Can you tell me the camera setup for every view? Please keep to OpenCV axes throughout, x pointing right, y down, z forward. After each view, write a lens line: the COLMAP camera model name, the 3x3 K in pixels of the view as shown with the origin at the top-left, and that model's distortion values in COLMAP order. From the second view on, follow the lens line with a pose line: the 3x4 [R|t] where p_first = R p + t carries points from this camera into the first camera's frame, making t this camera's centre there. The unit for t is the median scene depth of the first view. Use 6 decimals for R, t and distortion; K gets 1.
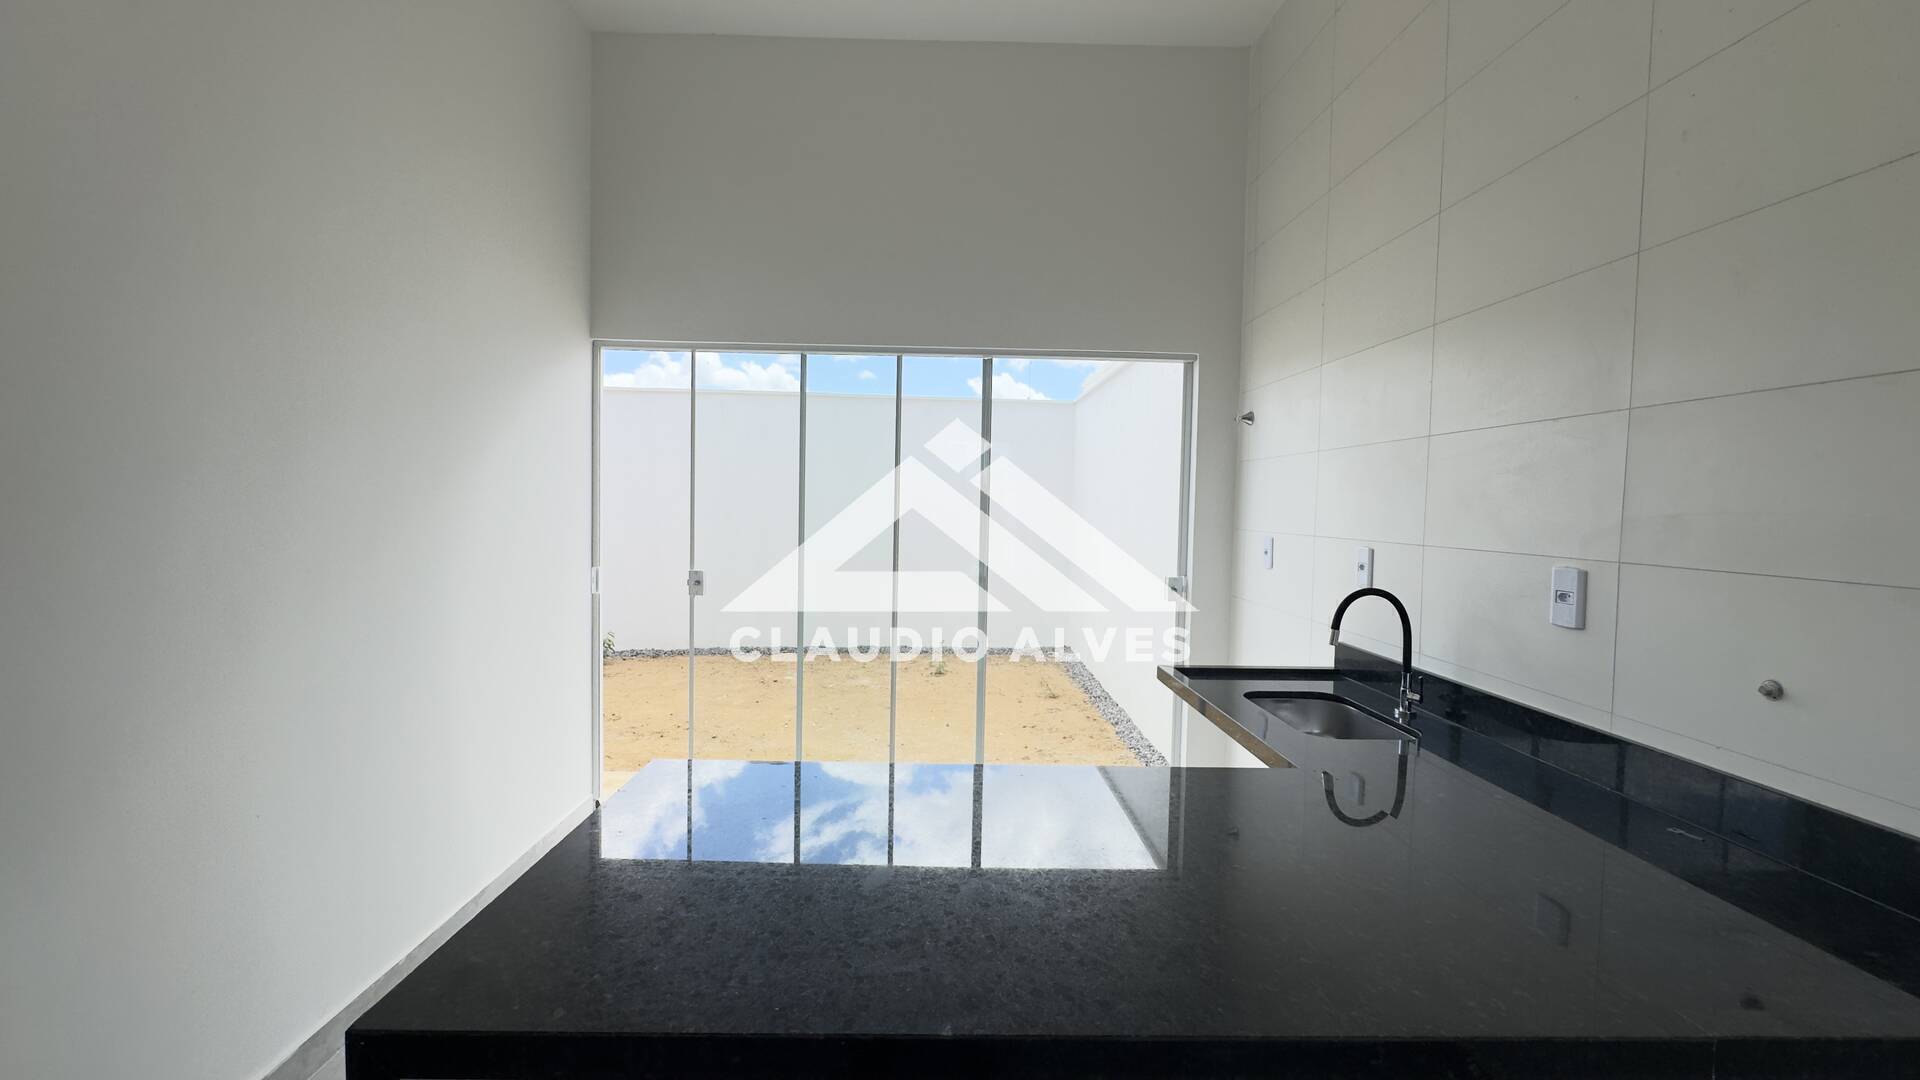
lens RADIAL K [[763.1, 0, 964.1], [0, 763.1, 542.2], [0, 0, 1]] dist [-0.002965, 0.000403]
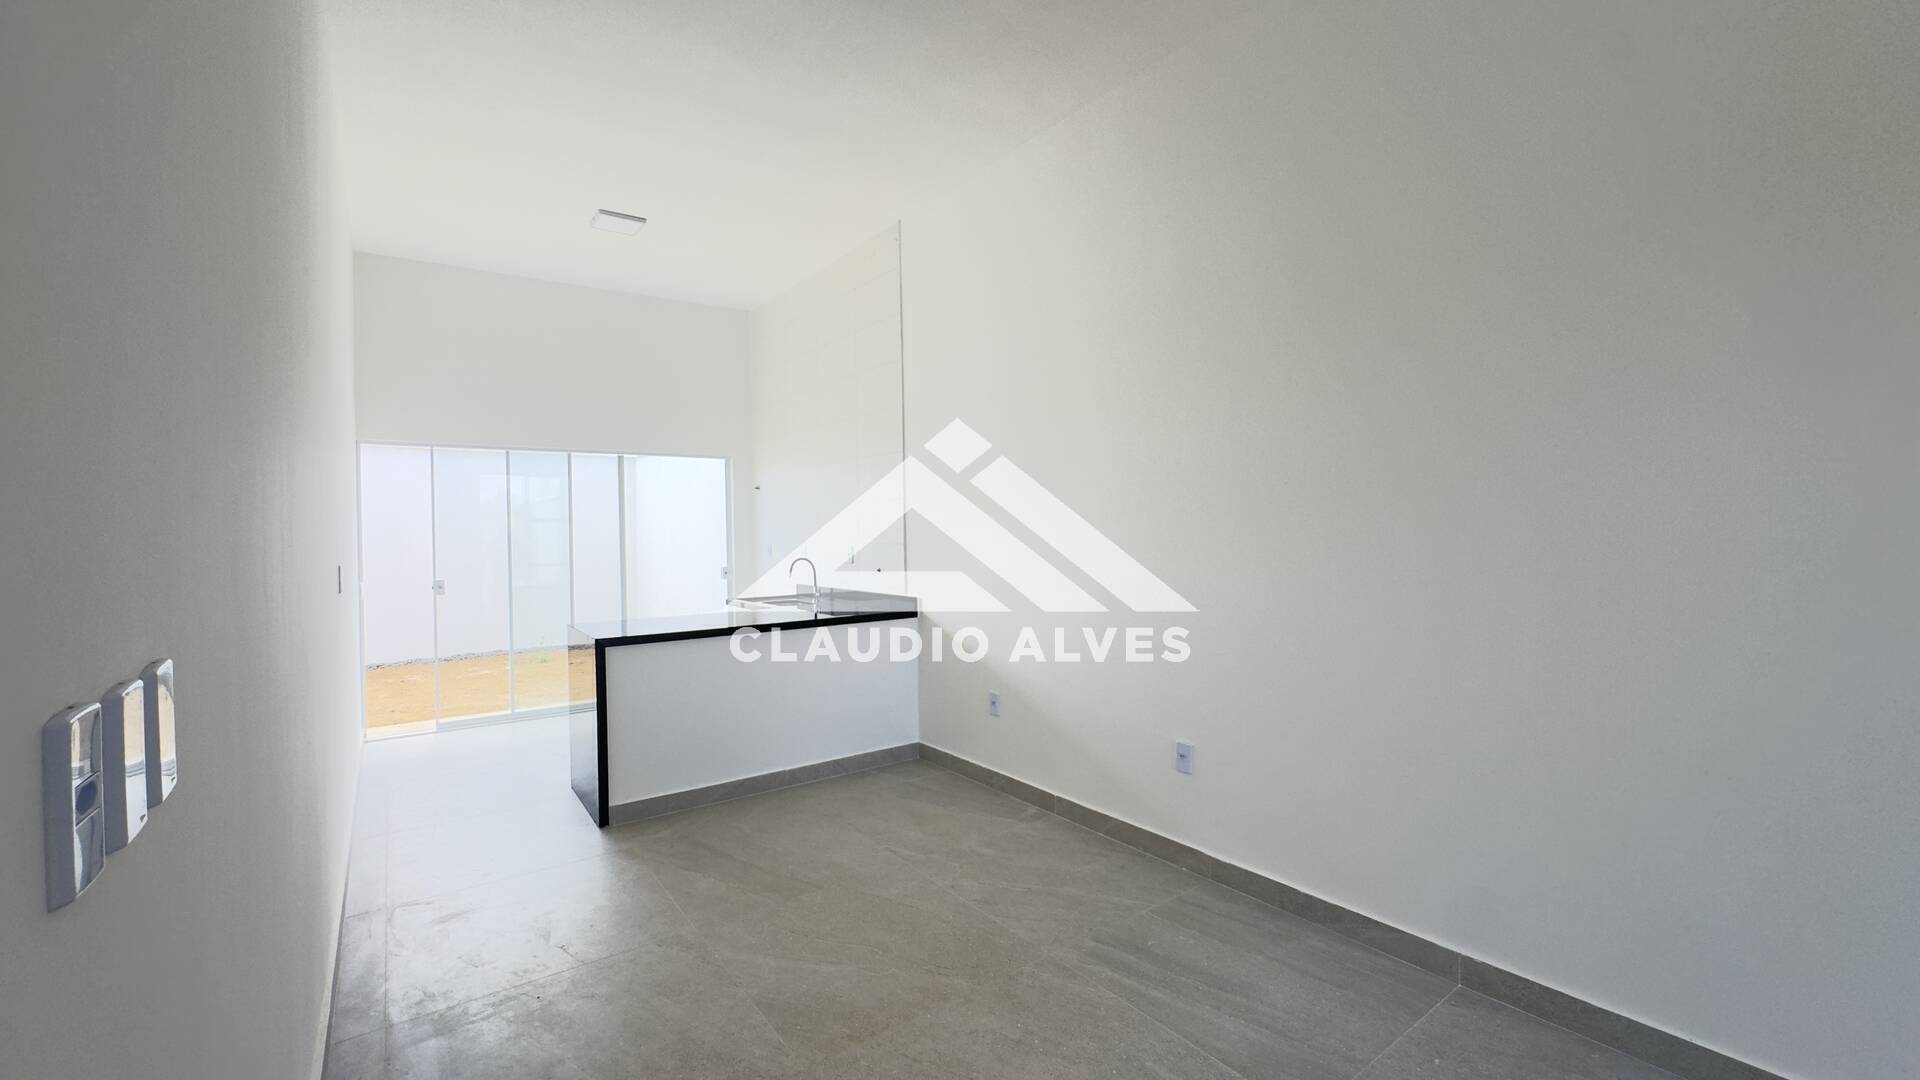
lens RADIAL K [[763.1, 0, 958.3], [0, 763.1, 539.3], [0, 0, 1]] dist [-0.002965, 0.000403]
pose [[0.818551, -0.038497, 0.573142, -0.372172], [0.053940, 0.998494, -0.009969, 0.026434], [-0.571896, 0.039075, 0.819395, -1.000004]]
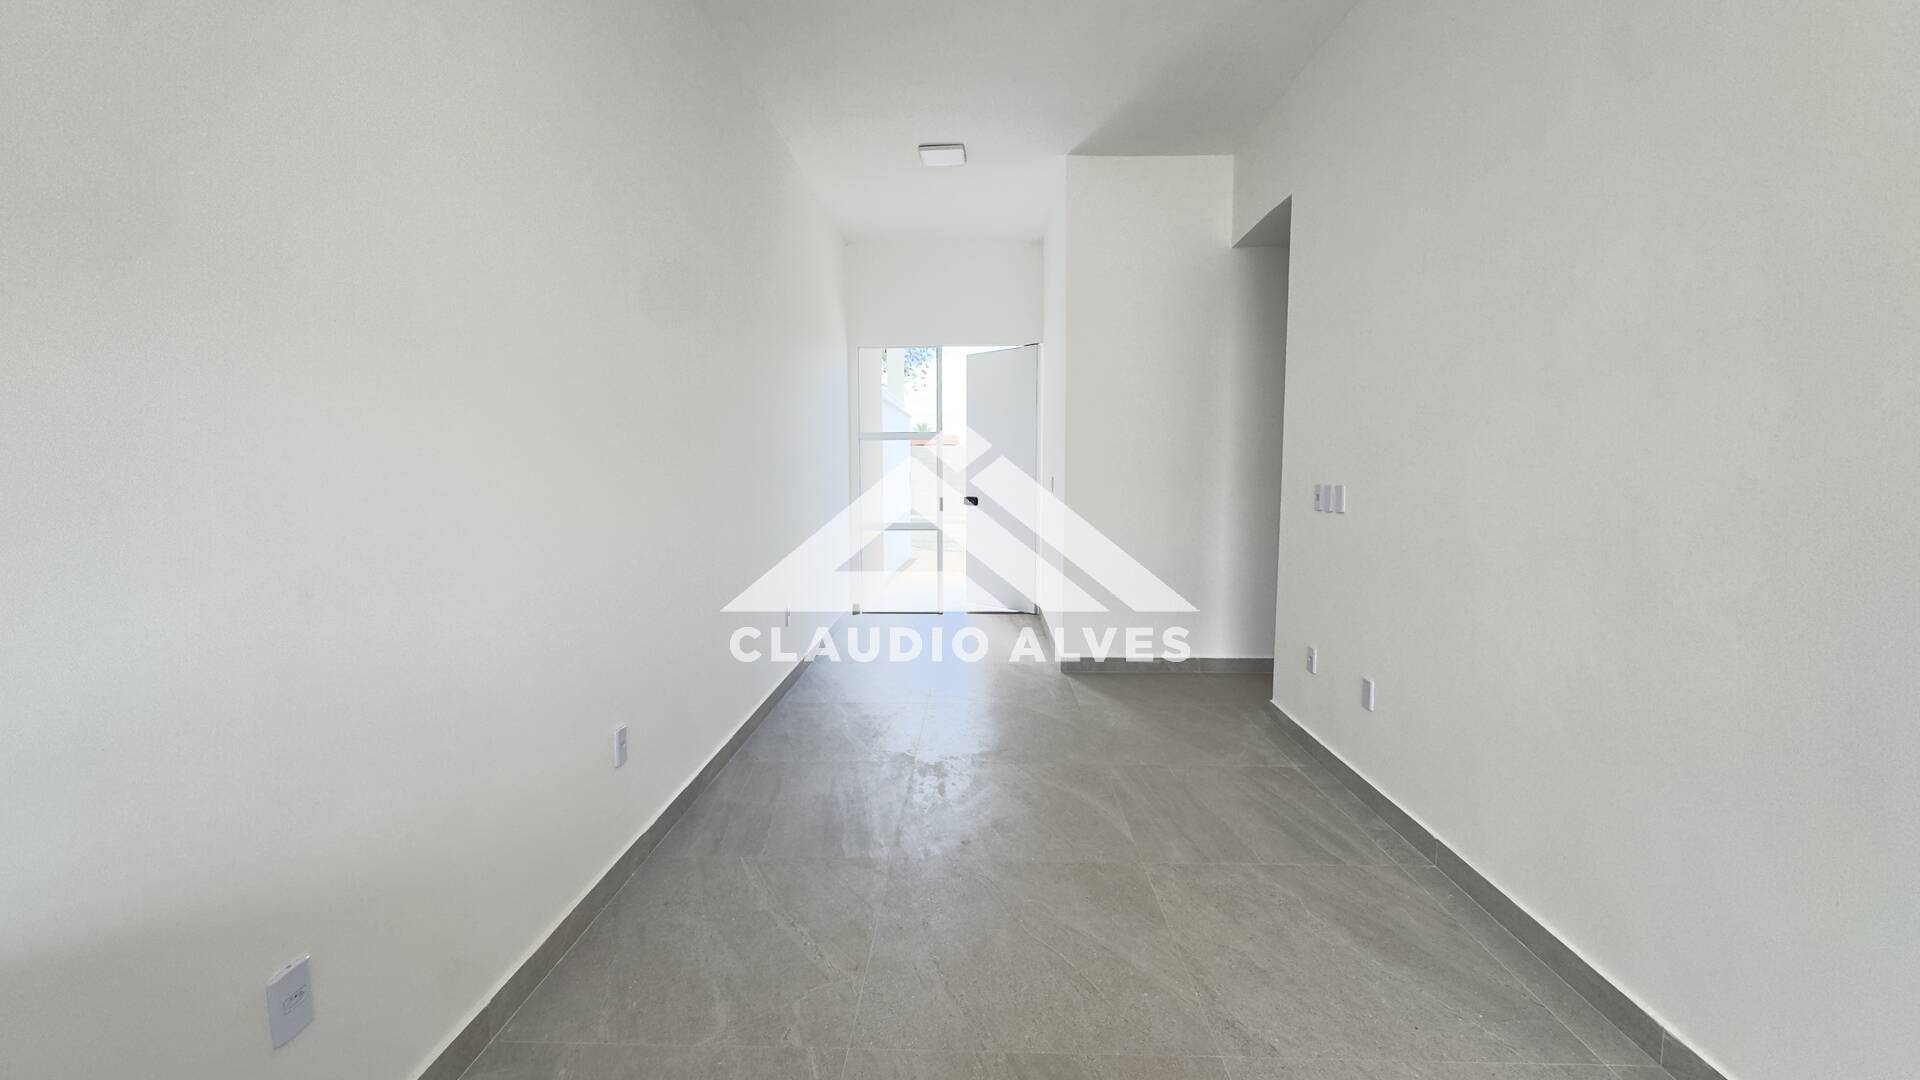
lens RADIAL K [[763.1, 0, 956.2], [0, 763.1, 548.1], [0, 0, 1]] dist [-0.002965, 0.000403]
pose [[-0.997783, -0.026252, 0.061154, 0.020792], [-0.016475, 0.987743, 0.155216, -0.019856], [-0.064479, 0.153864, -0.985986, 0.361492]]
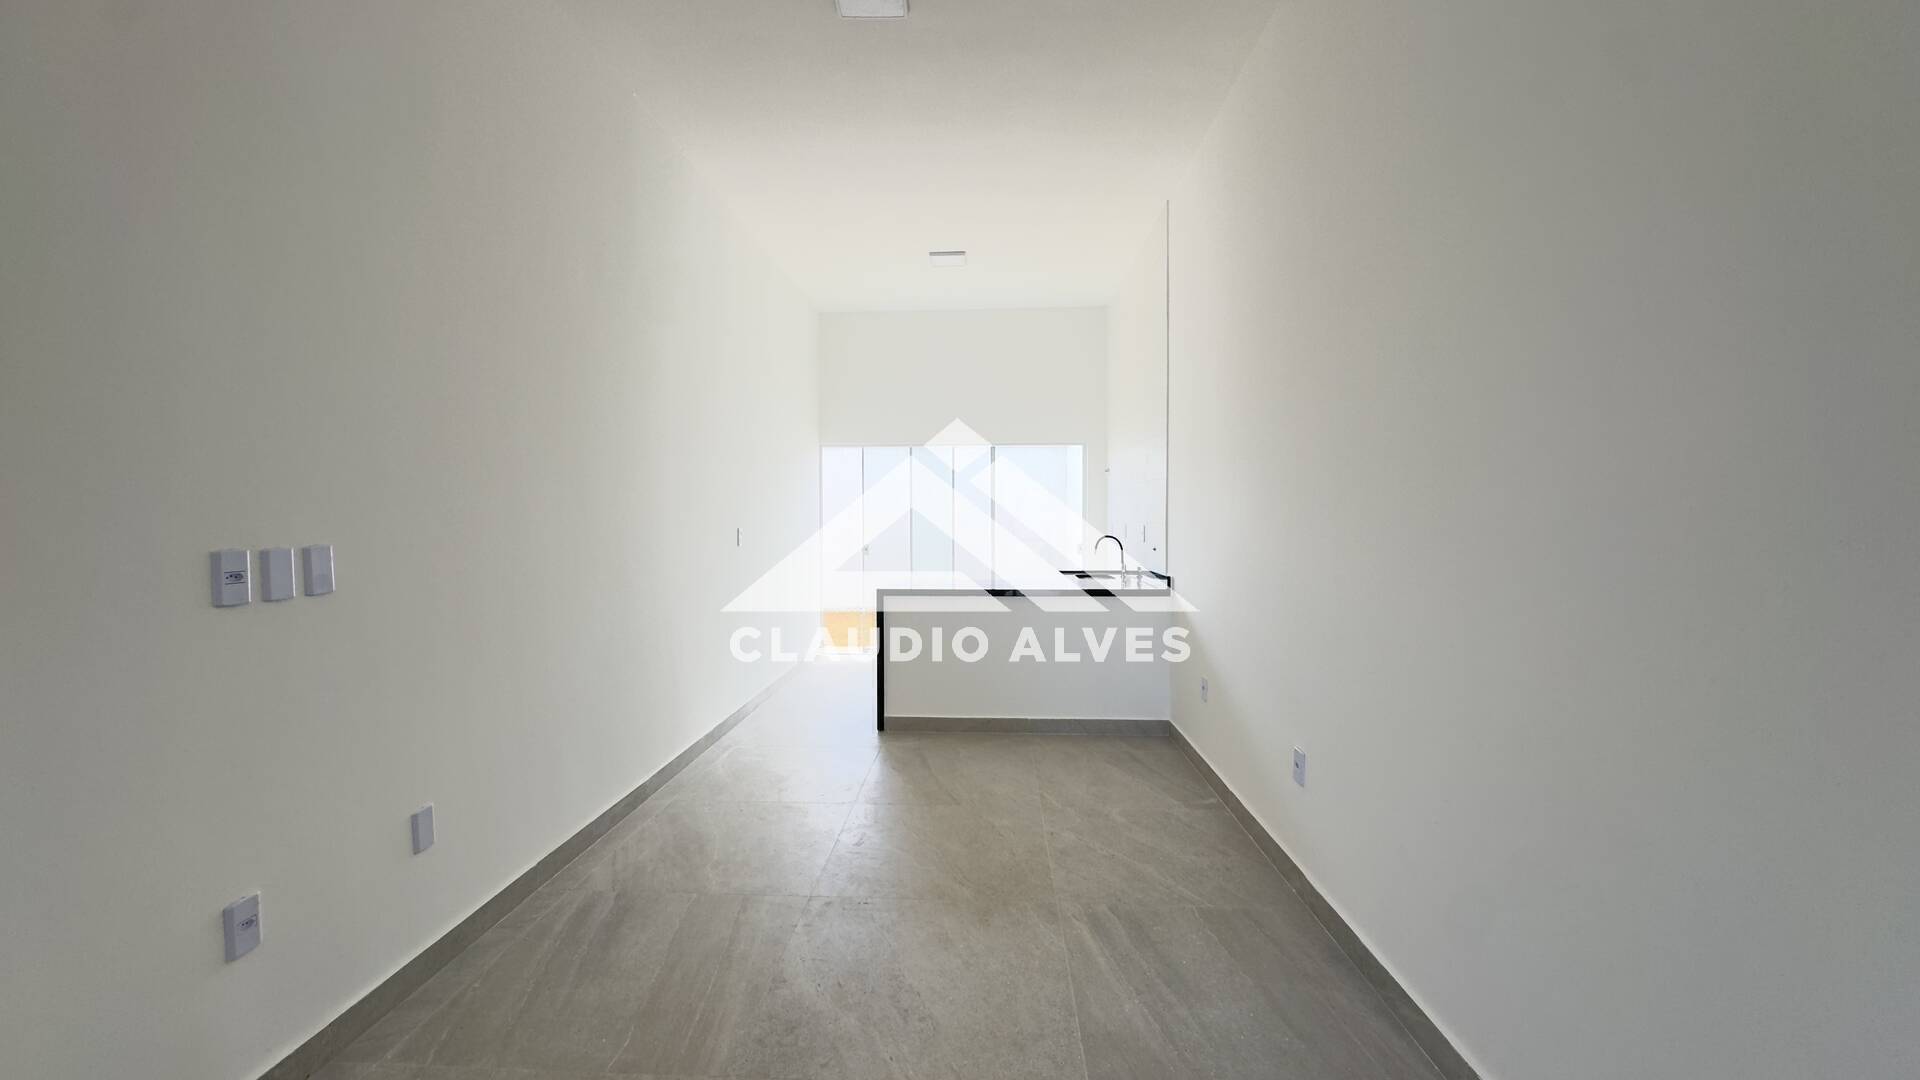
lens RADIAL K [[763.1, 0, 963.0], [0, 763.1, 542.7], [0, 0, 1]] dist [-0.002965, 0.000403]
pose [[0.997664, -0.017577, -0.066018, 0.091978], [0.017055, 0.999819, -0.008465, 0.058417], [0.066155, 0.007319, 0.997783, -1.241881]]
